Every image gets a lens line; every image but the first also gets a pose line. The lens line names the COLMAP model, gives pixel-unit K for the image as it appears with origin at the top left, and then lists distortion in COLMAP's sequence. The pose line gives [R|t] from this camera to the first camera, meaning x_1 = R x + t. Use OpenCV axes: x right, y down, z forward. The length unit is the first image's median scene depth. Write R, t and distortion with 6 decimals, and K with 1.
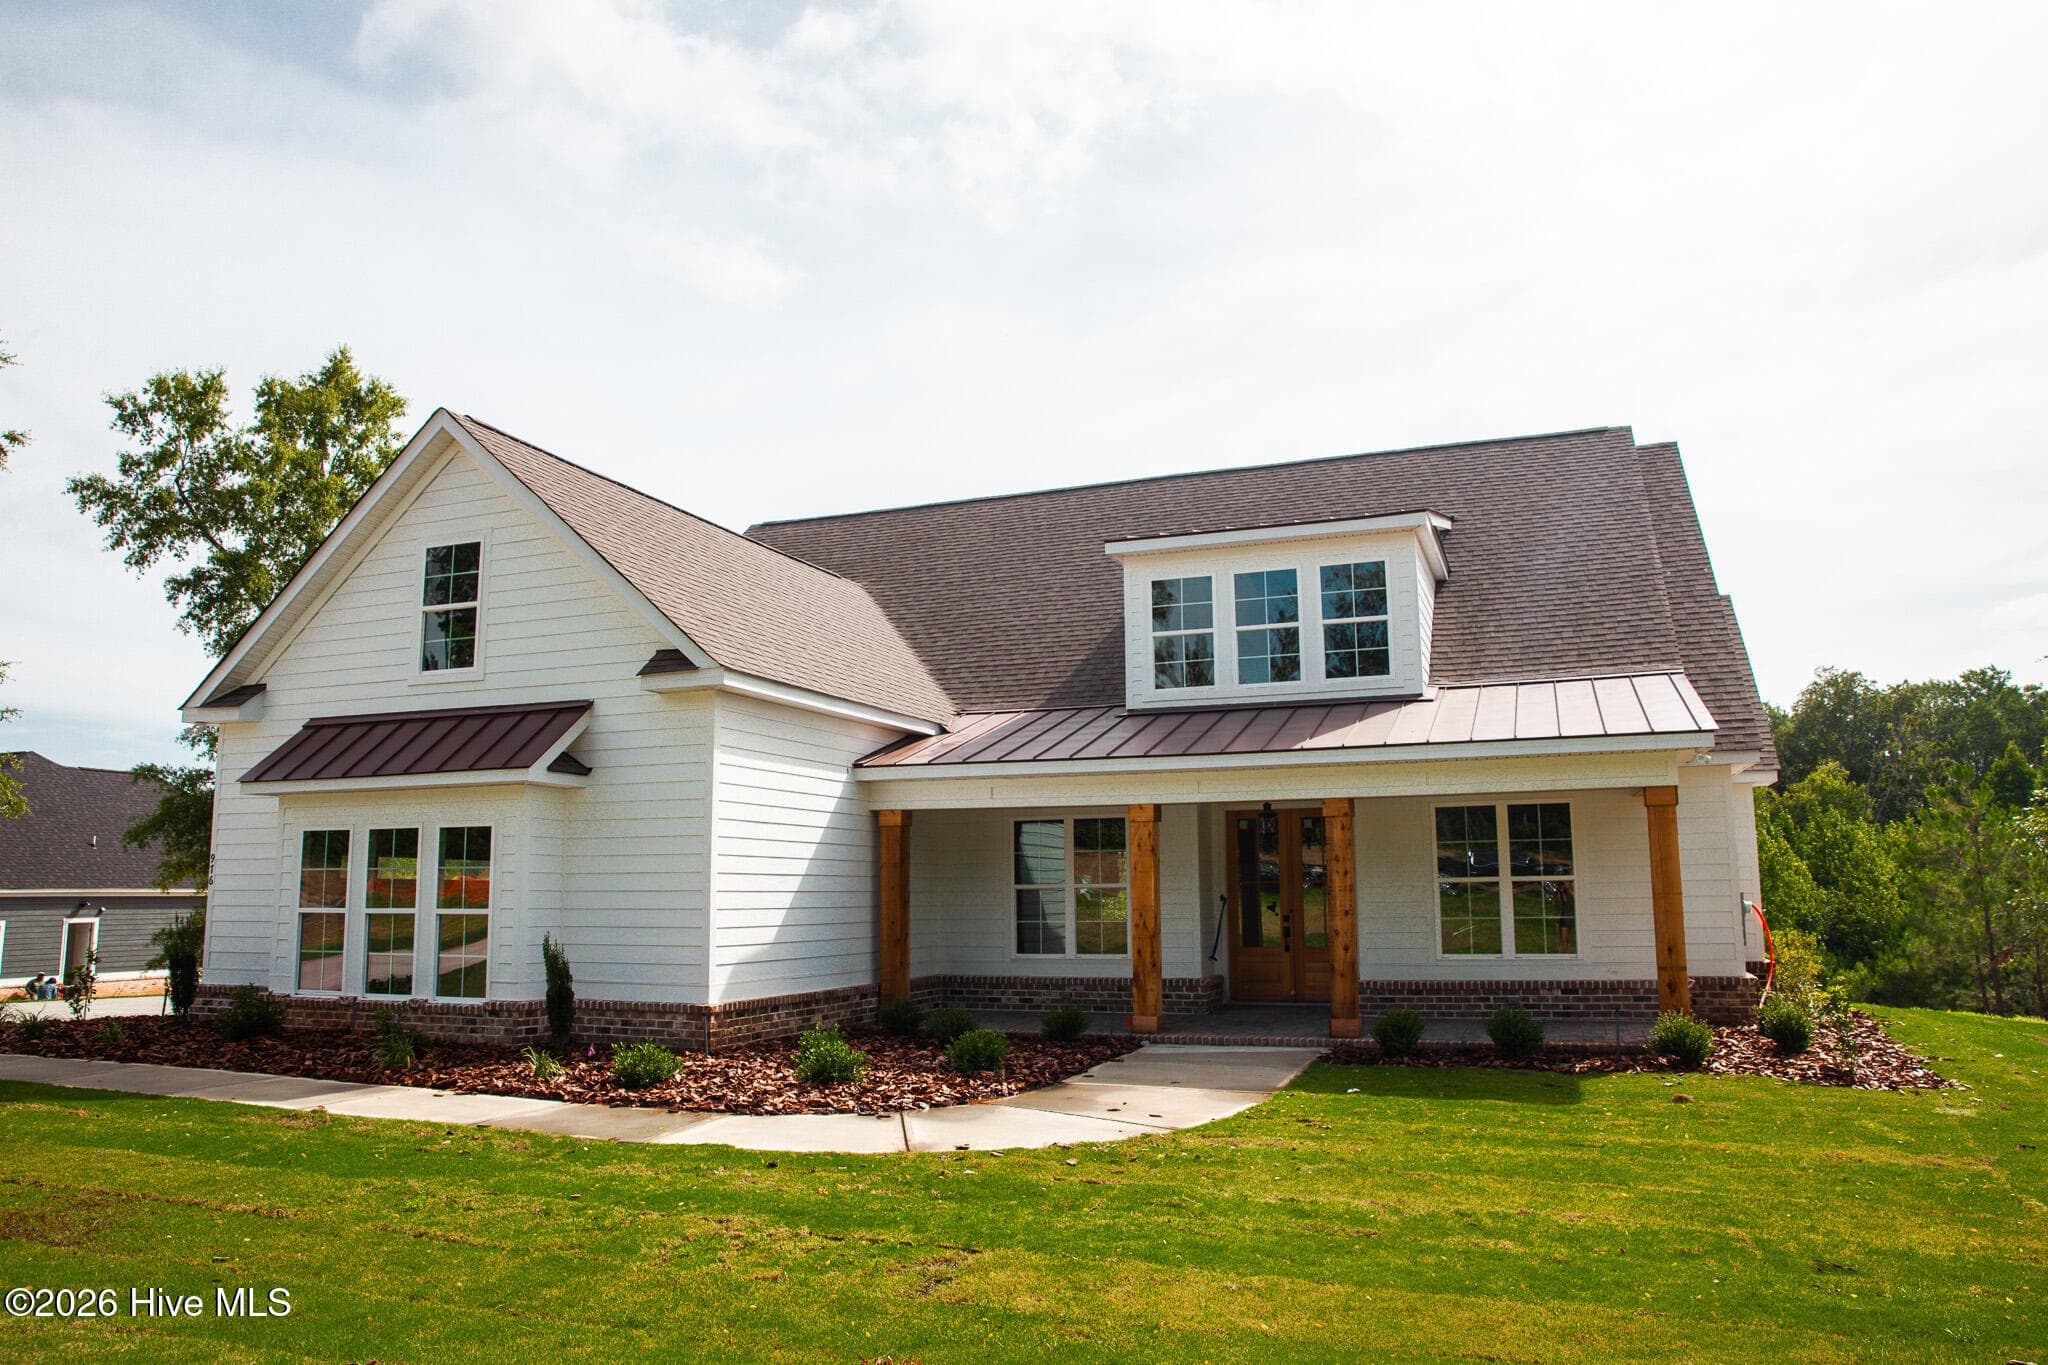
lens RADIAL K [[1374.9, 0, 1037.0], [0, 1374.9, 686.5], [0, 0, 1]] dist [-0.090634, 0.045423]
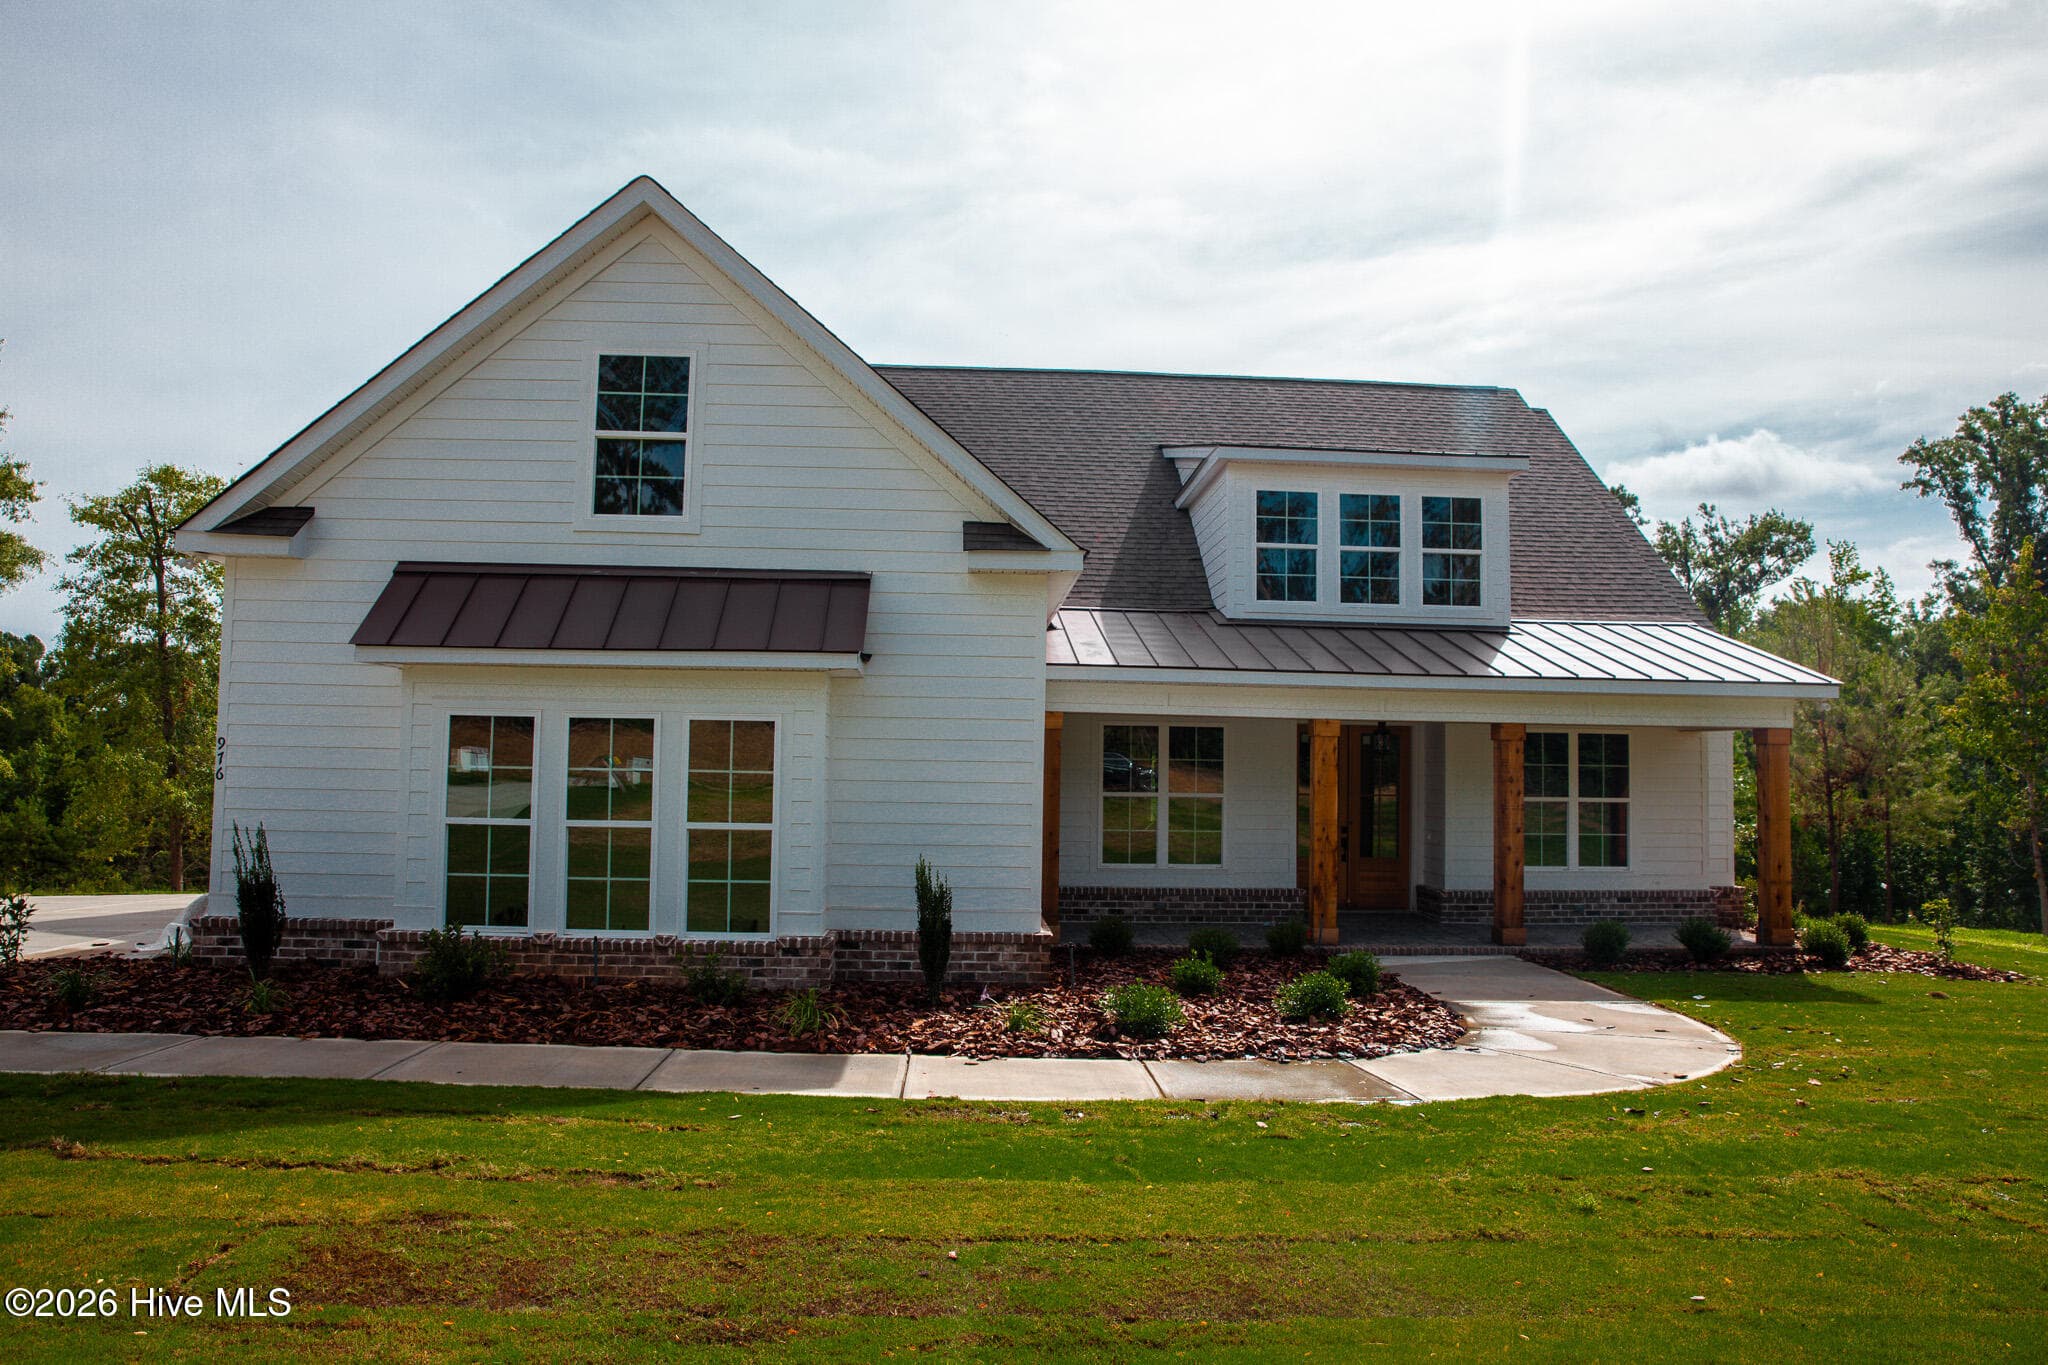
lens RADIAL K [[1374.9, 0, 1032.1], [0, 1374.9, 684.2], [0, 0, 1]] dist [-0.090634, 0.045423]
pose [[0.913896, 0.051385, 0.402684, -0.516293], [-0.084276, 0.994361, 0.064379, 0.013772], [-0.397105, -0.092772, 0.913072, 0.172976]]
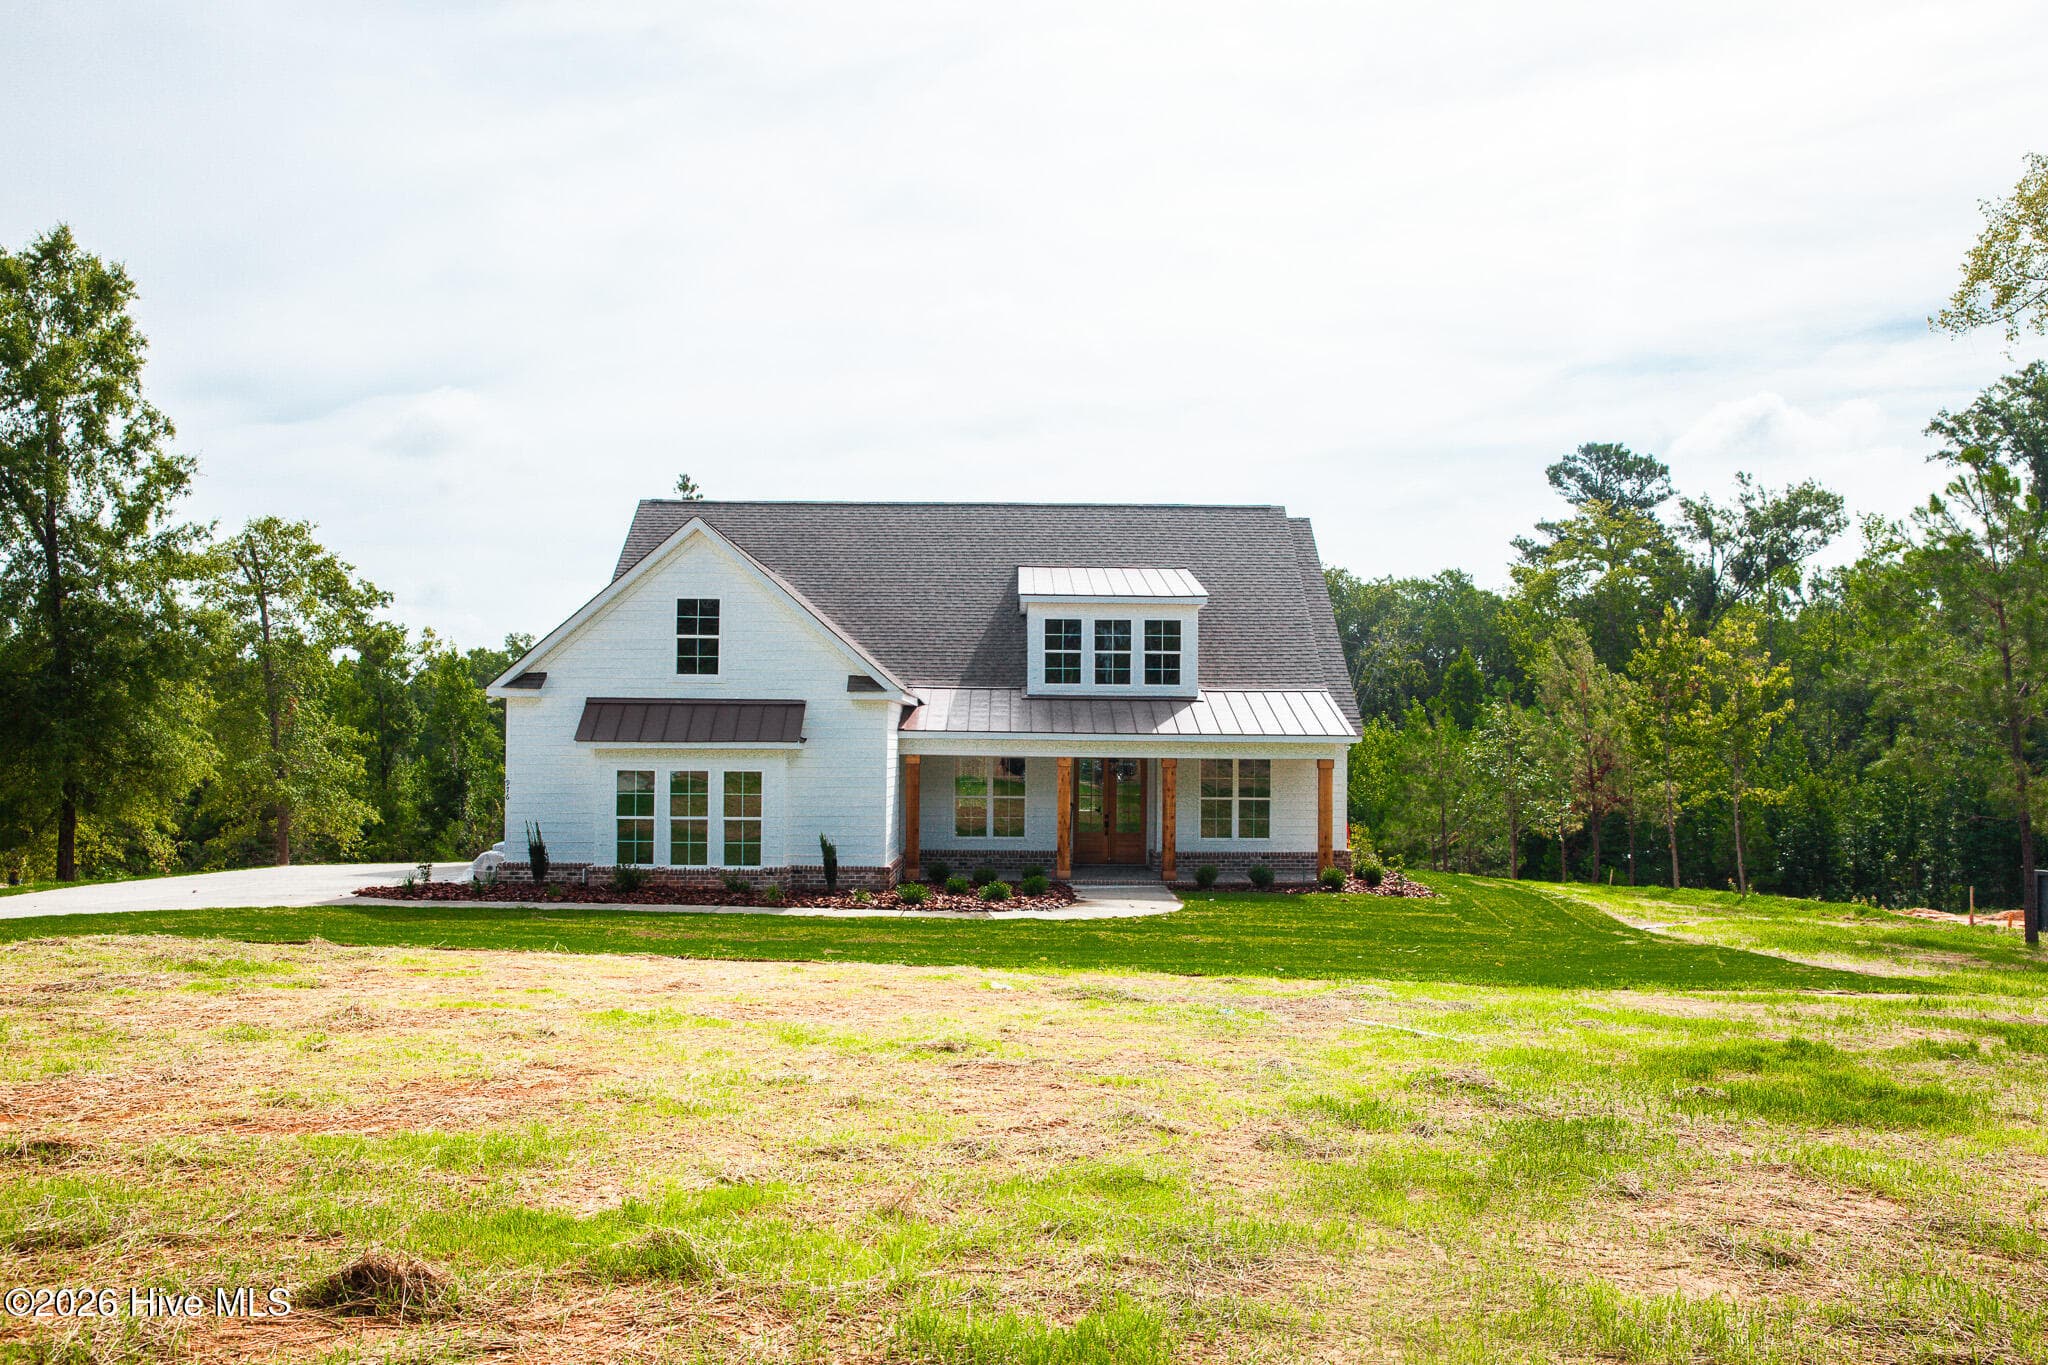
lens RADIAL K [[1612.8, 0, 1023.7], [0, 1612.8, 691.7], [0, 0, 1]] dist [-0.052767, -0.006491]
pose [[0.932696, 0.028465, 0.359540, -0.741895], [-0.069045, 0.992535, 0.100533, -0.211031], [-0.353994, -0.118591, 0.927698, -0.957277]]
